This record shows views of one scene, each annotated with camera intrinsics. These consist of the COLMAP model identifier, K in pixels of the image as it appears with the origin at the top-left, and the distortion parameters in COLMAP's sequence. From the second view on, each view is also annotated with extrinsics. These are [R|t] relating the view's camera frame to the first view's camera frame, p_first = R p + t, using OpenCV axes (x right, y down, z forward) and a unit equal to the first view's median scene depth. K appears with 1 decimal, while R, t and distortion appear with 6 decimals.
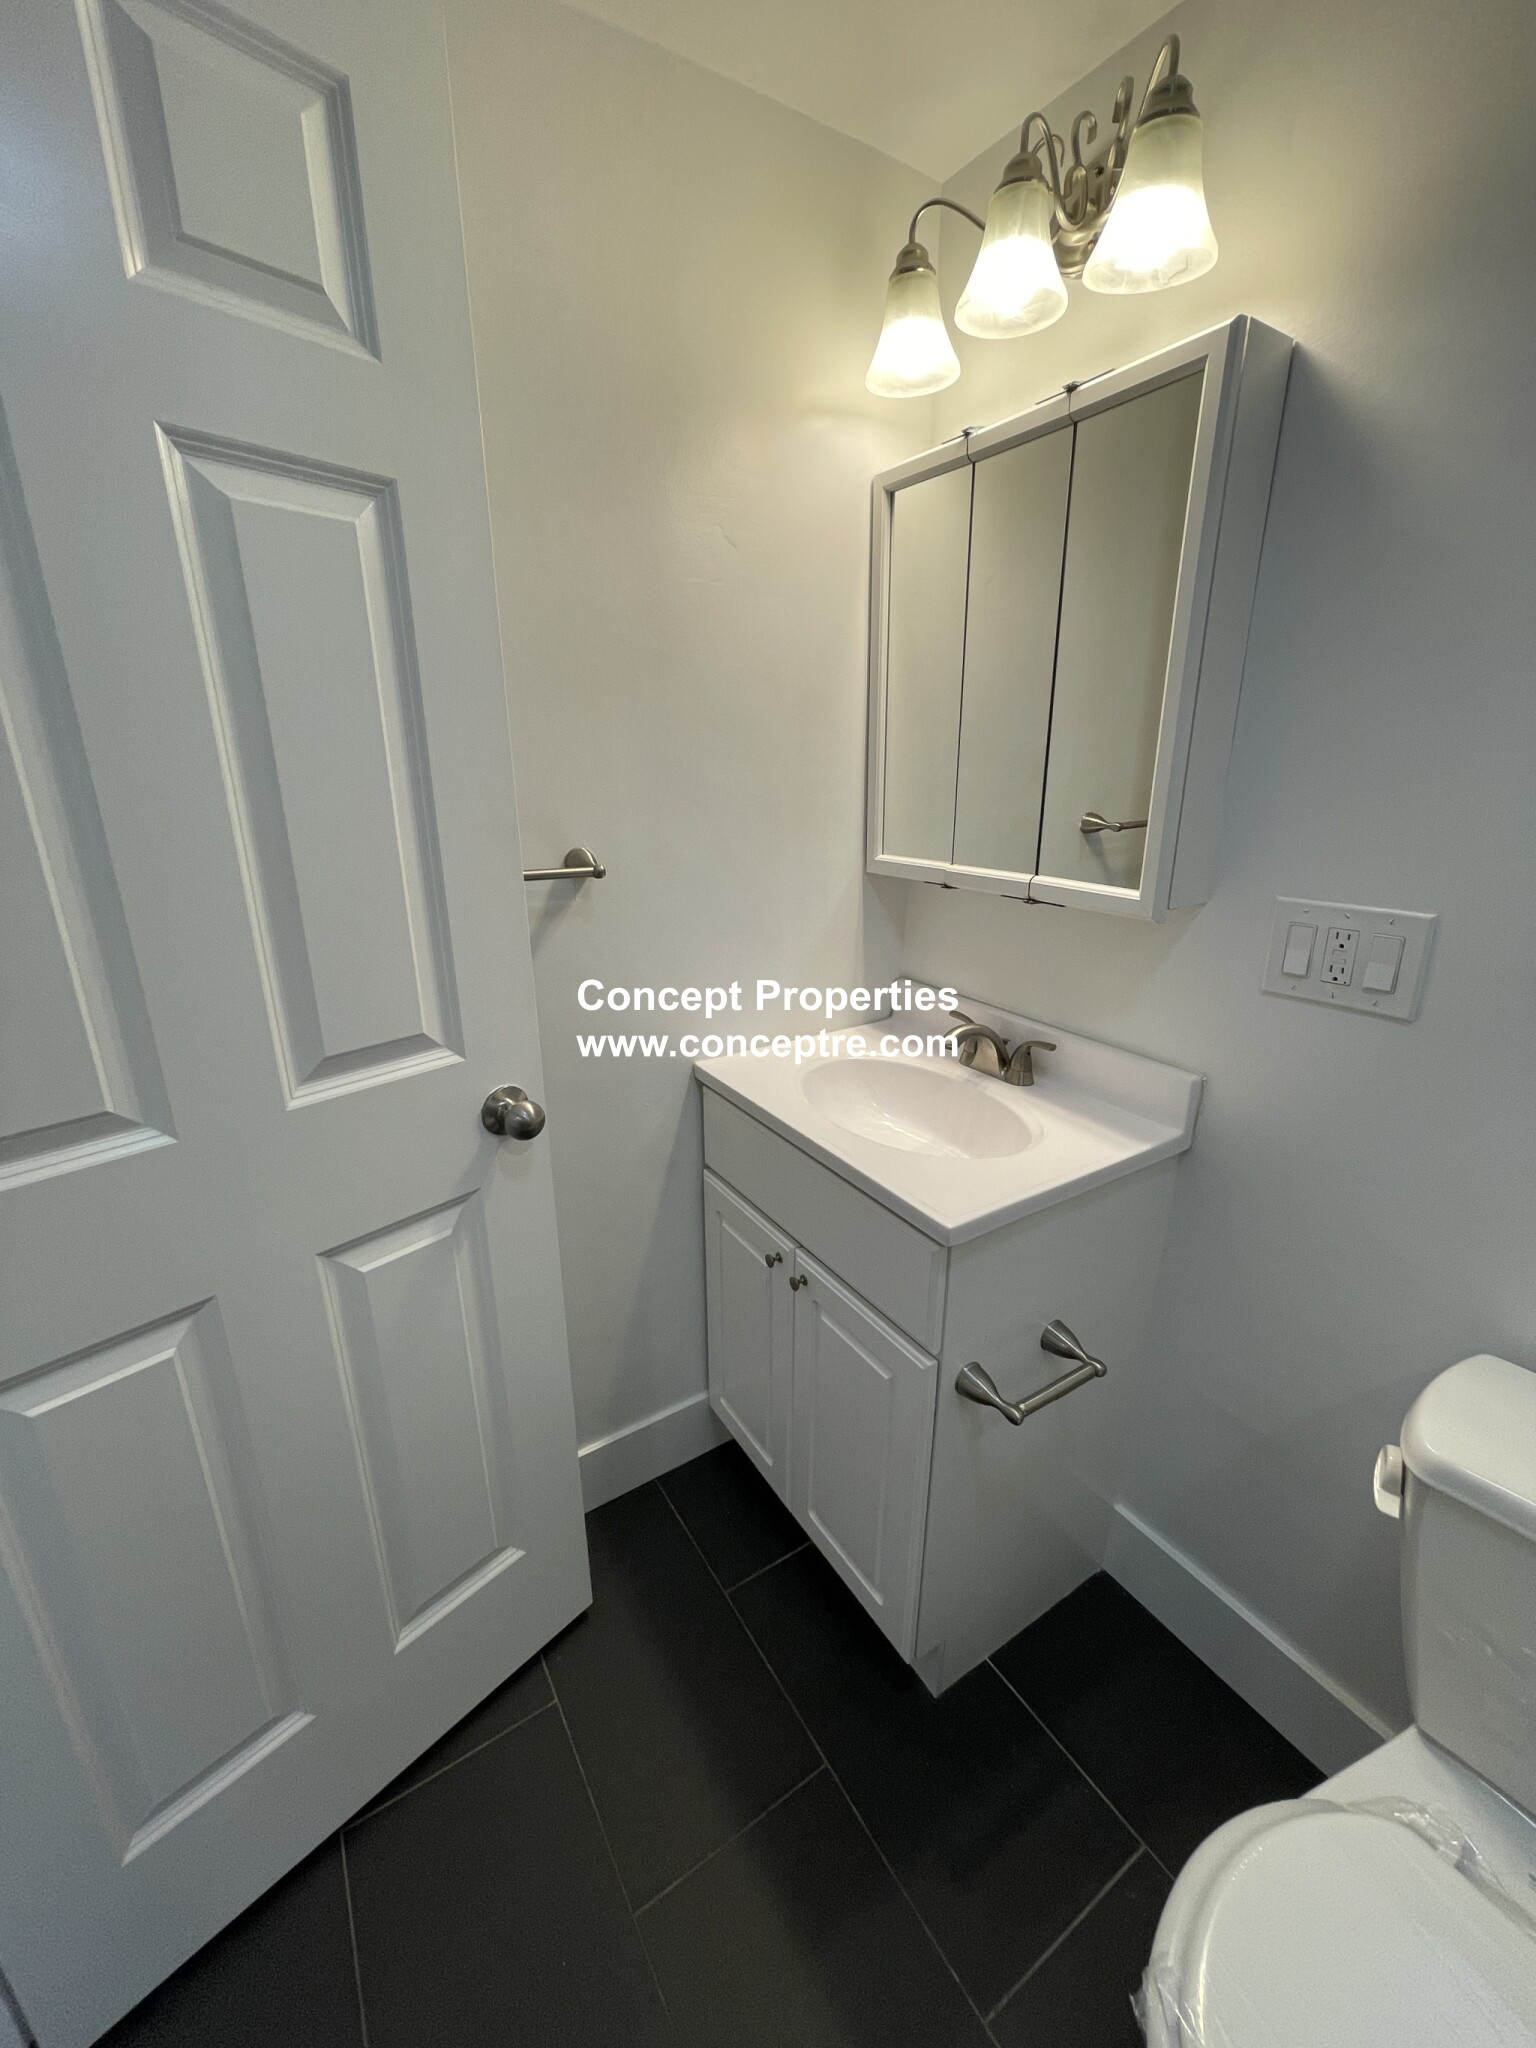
lens RADIAL K [[823.0, 0, 754.3], [0, 823.0, 1020.6], [0, 0, 1]] dist [-0.007544, 0.001430]
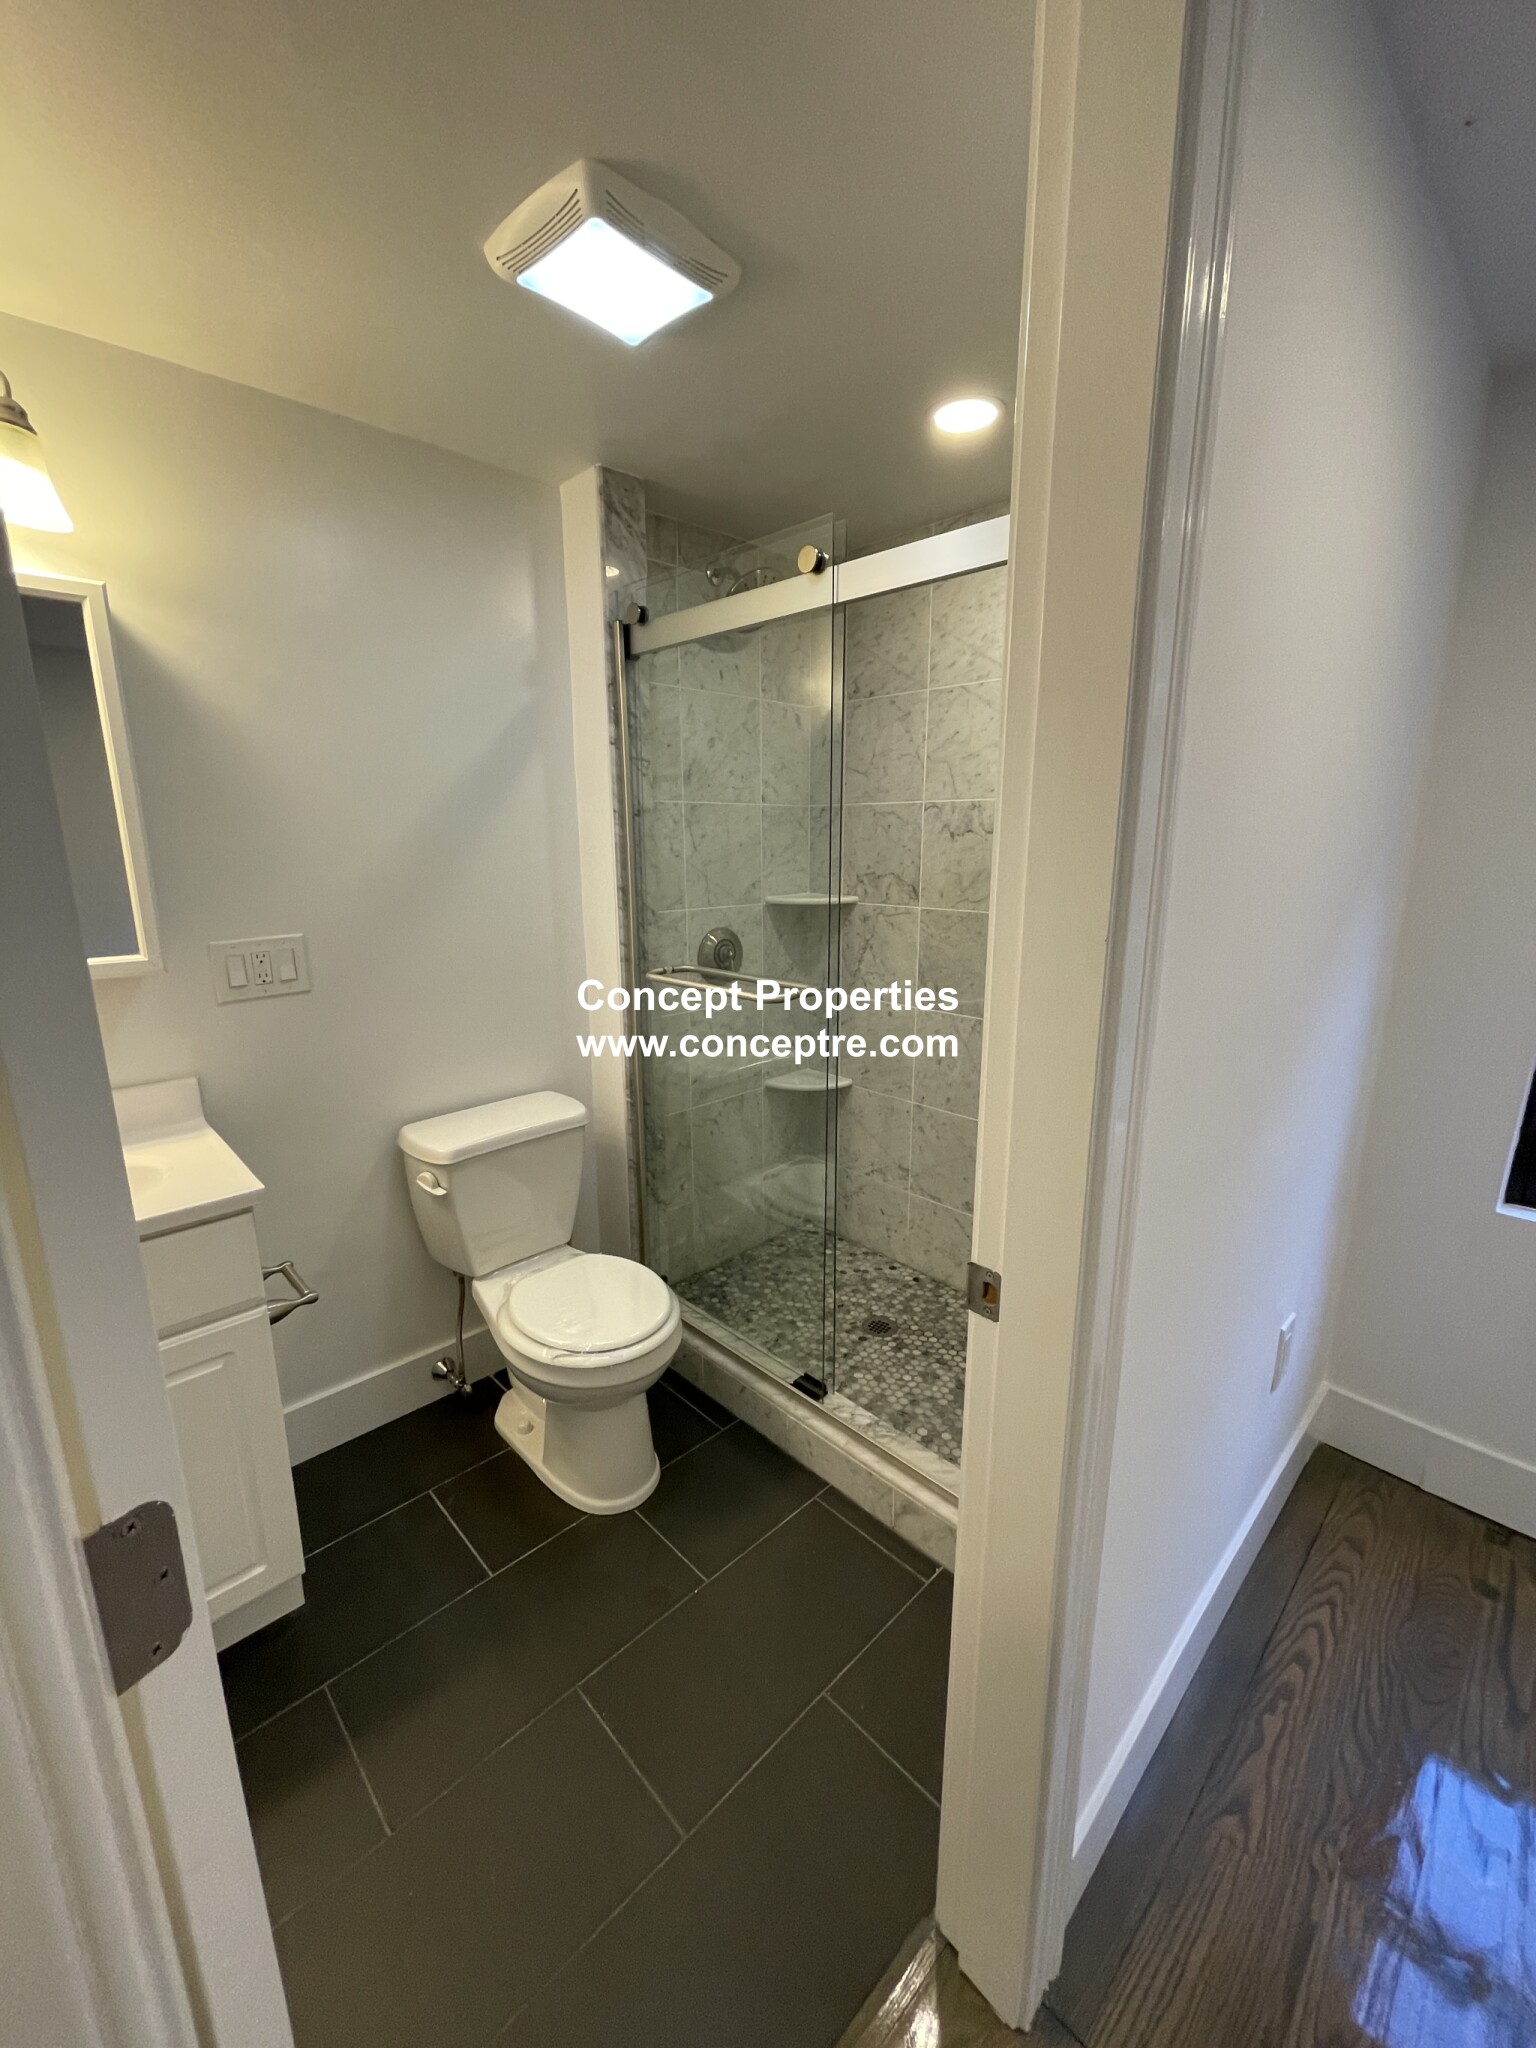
lens RADIAL K [[823.0, 0, 759.6], [0, 823.0, 1026.4], [0, 0, 1]] dist [-0.007544, 0.001430]
pose [[-0.213952, -0.213516, 0.953224, -1.016480], [0.312653, 0.909520, 0.273902, -0.097636], [-0.925458, 0.356630, -0.127838, 0.266557]]
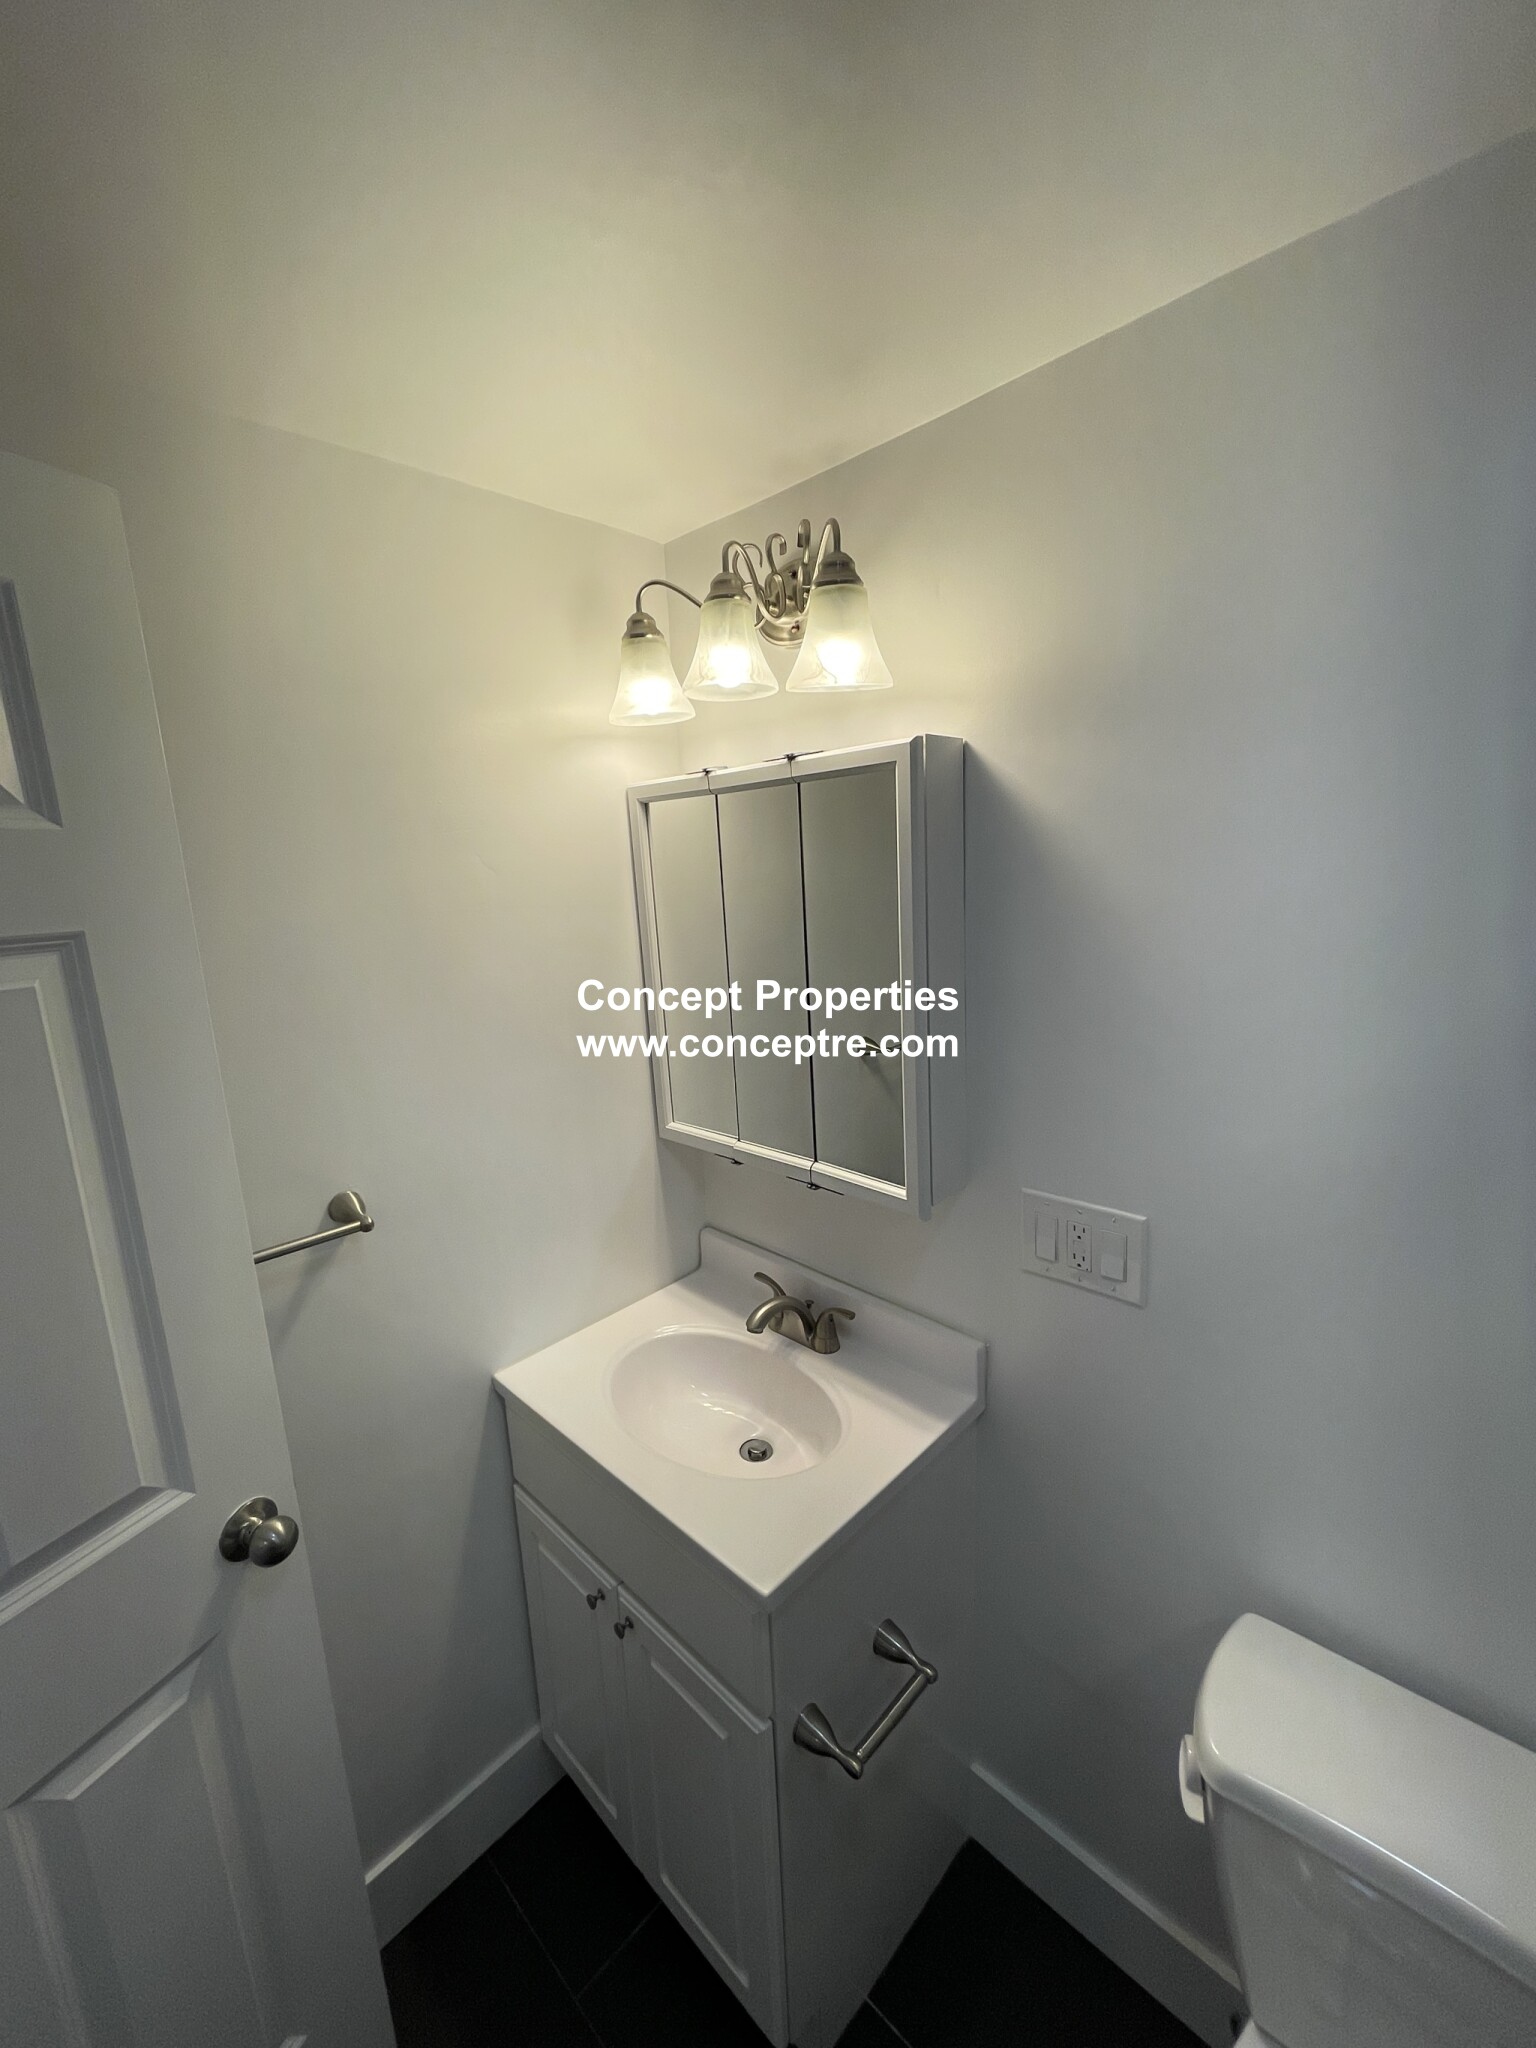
lens RADIAL K [[823.0, 0, 766.6], [0, 823.0, 1022.3], [0, 0, 1]] dist [-0.007544, 0.001430]
pose [[0.970300, -0.081367, 0.227810, 0.062504], [0.110105, 0.987079, -0.116410, -0.259006], [-0.215394, 0.138036, 0.966722, -0.028725]]
